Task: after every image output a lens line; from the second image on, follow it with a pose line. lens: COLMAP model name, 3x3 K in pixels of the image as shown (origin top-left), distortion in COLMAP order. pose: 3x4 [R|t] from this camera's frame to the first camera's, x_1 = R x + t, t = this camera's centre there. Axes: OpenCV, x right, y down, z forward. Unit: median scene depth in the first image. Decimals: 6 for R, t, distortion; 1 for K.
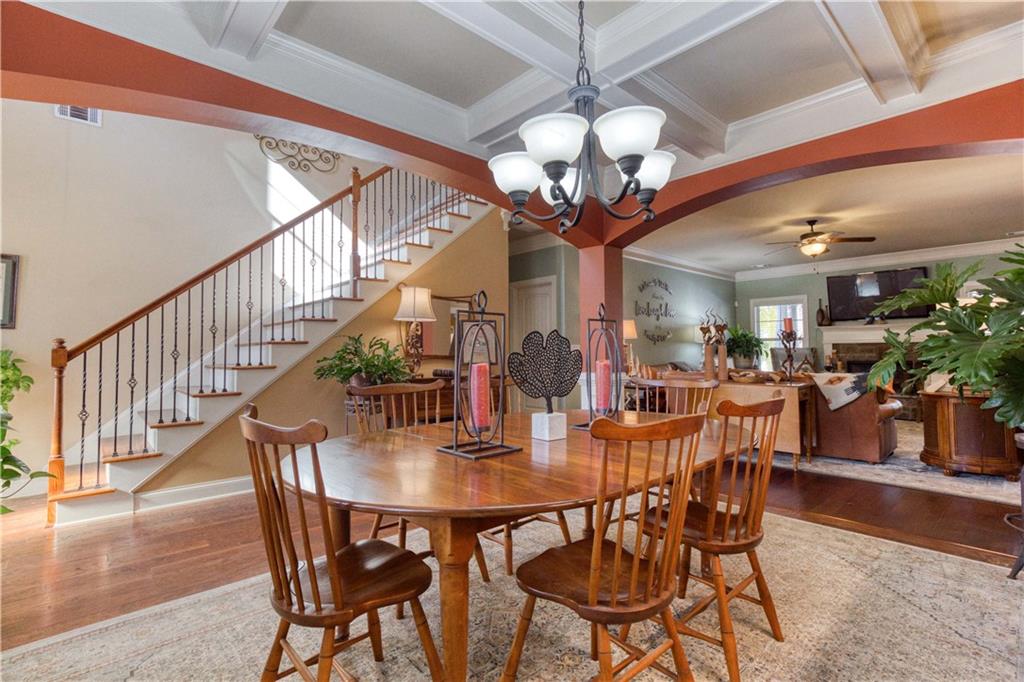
lens RADIAL K [[467.0, 0, 514.8], [0, 467.0, 334.2], [0, 0, 1]] dist [-0.010904, 0.005794]
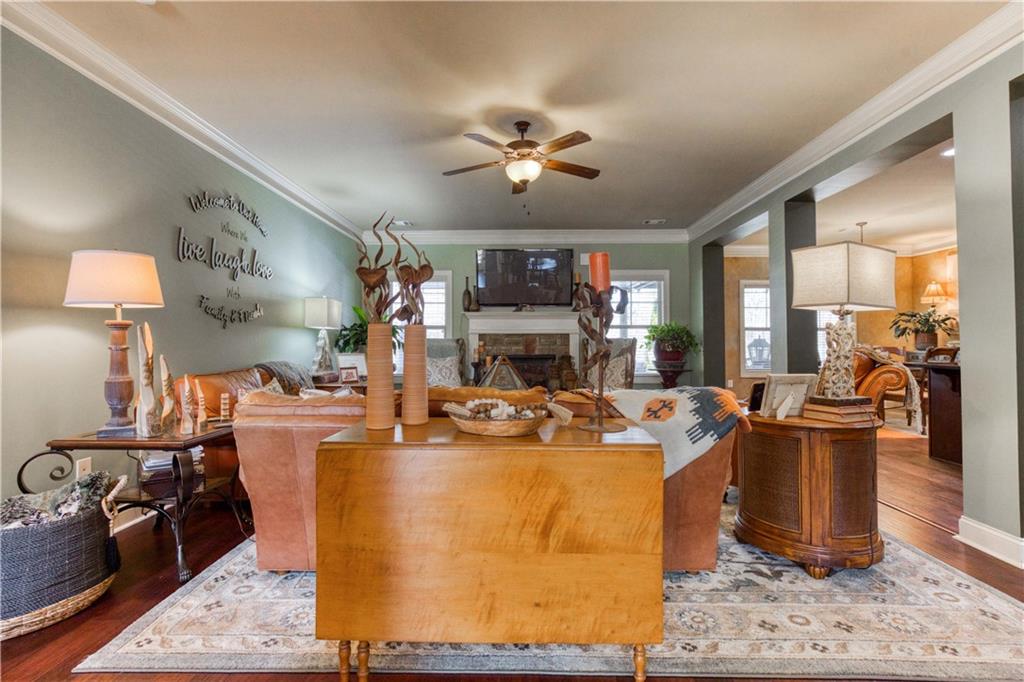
lens RADIAL K [[467.0, 0, 517.1], [0, 467.0, 334.5], [0, 0, 1]] dist [-0.010904, 0.005794]
pose [[0.680238, 0.016922, 0.732796, 0.146261], [-0.029600, 0.999552, 0.004395, 0.016769], [-0.732393, -0.024680, 0.680435, 0.429112]]
